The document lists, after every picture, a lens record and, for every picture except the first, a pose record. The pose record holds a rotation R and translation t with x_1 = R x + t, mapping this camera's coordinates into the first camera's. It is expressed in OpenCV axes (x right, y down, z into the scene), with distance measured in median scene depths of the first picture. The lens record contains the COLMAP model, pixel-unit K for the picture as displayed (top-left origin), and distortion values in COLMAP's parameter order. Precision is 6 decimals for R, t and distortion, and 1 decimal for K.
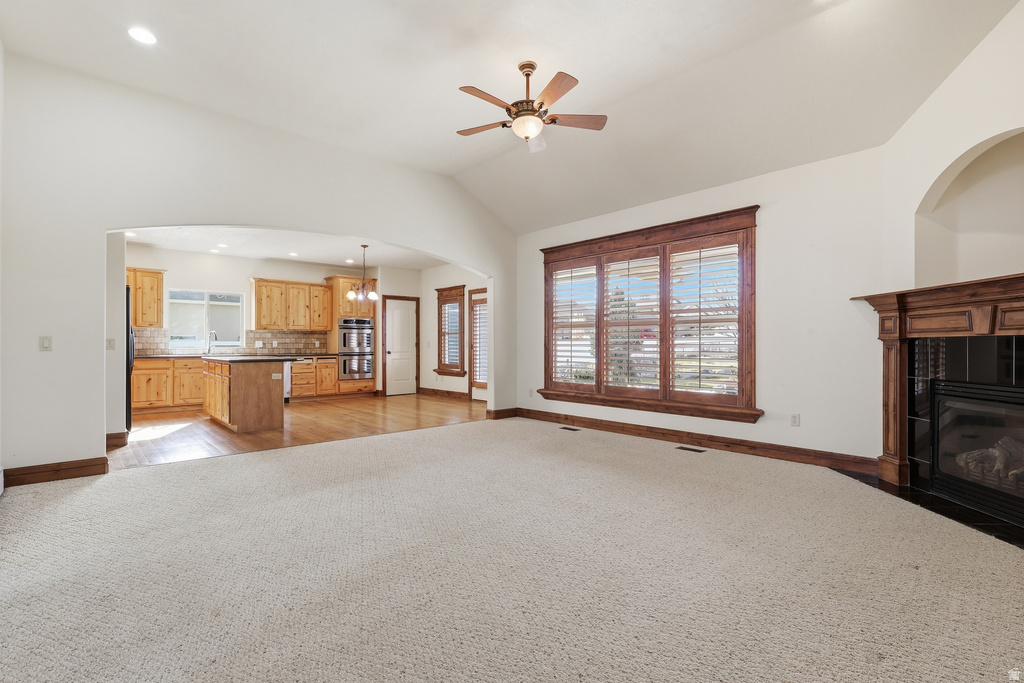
lens RADIAL K [[478.1, 0, 510.3], [0, 478.1, 345.1], [0, 0, 1]] dist [-0.001482, 0.001465]
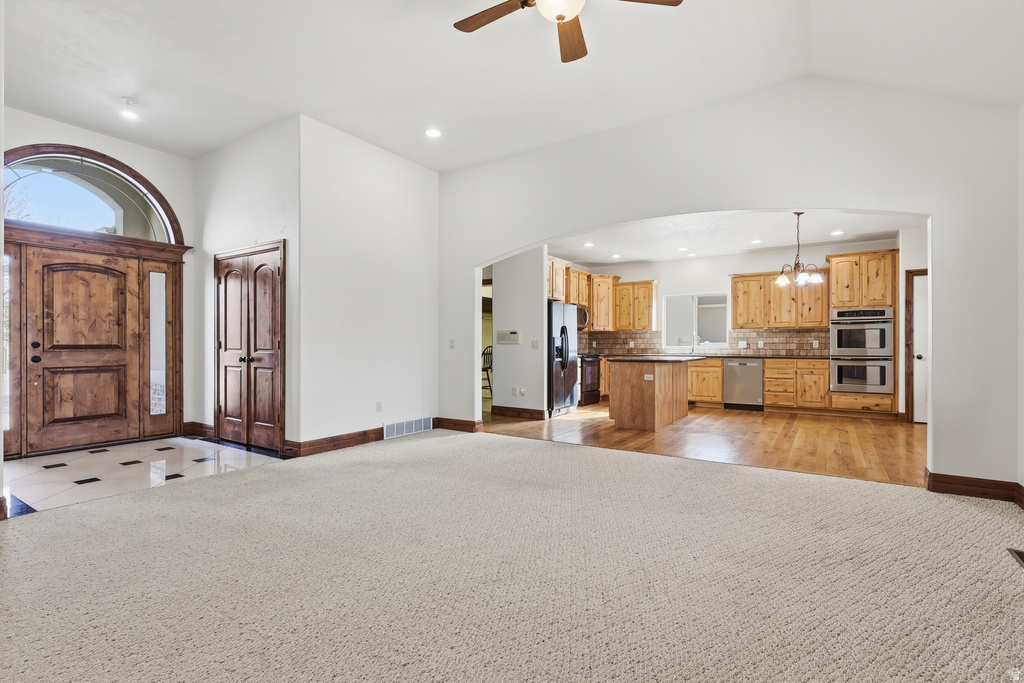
lens RADIAL K [[478.1, 0, 510.7], [0, 478.1, 345.7], [0, 0, 1]] dist [-0.001482, 0.001465]
pose [[0.244649, 0.002022, -0.969610, 0.262433], [-0.001013, 0.999998, 0.001830, -0.000917], [0.969611, 0.000534, 0.244650, 0.323100]]
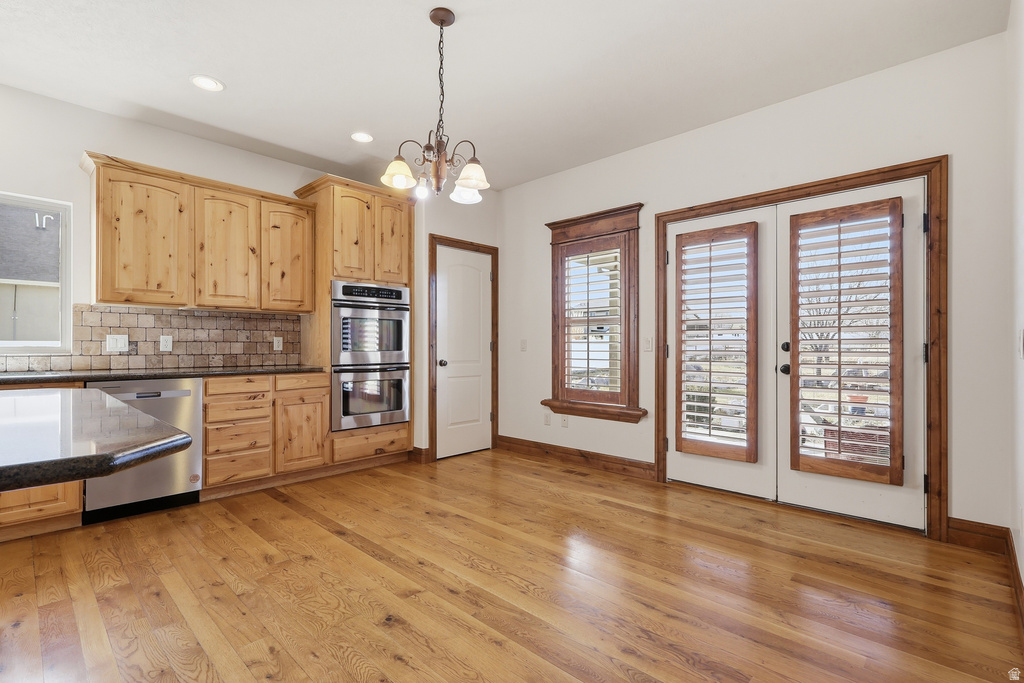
lens RADIAL K [[478.1, 0, 510.7], [0, 478.1, 346.3], [0, 0, 1]] dist [-0.001482, 0.001465]
pose [[0.997455, 0.002377, 0.071255, -0.239594], [-0.002289, 0.999997, -0.001319, -0.000229], [-0.071258, 0.001153, 0.997457, 0.590487]]
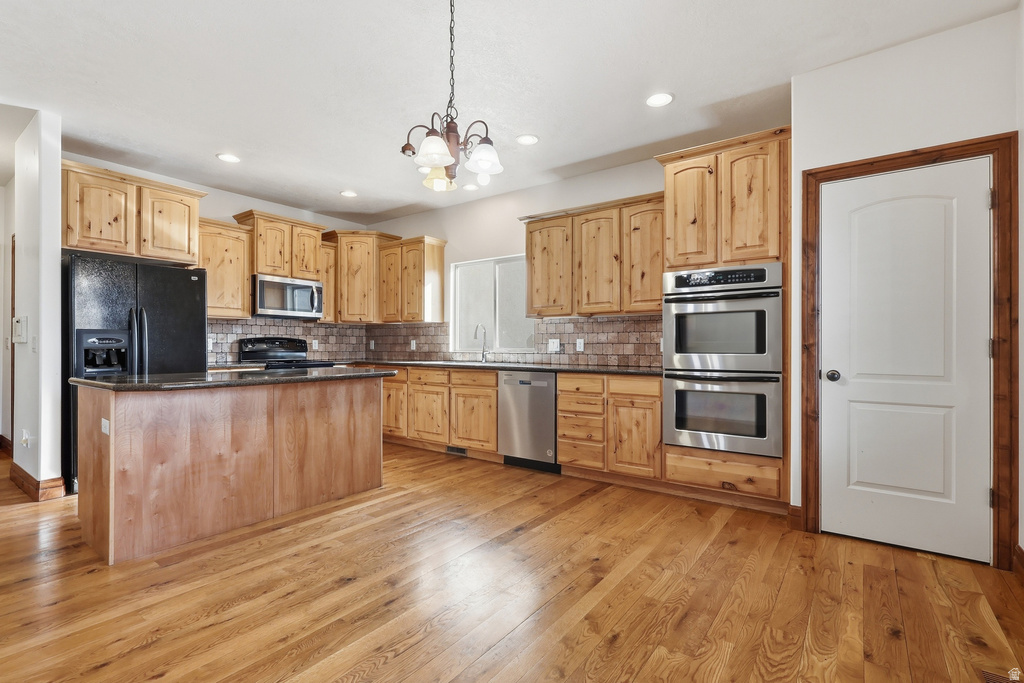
lens RADIAL K [[478.1, 0, 511.0], [0, 478.1, 345.0], [0, 0, 1]] dist [-0.001482, 0.001465]
pose [[0.201911, -0.003159, -0.979399, -0.026339], [-0.004284, 0.999982, -0.004109, -0.000349], [0.979394, 0.005025, 0.201894, 0.828179]]
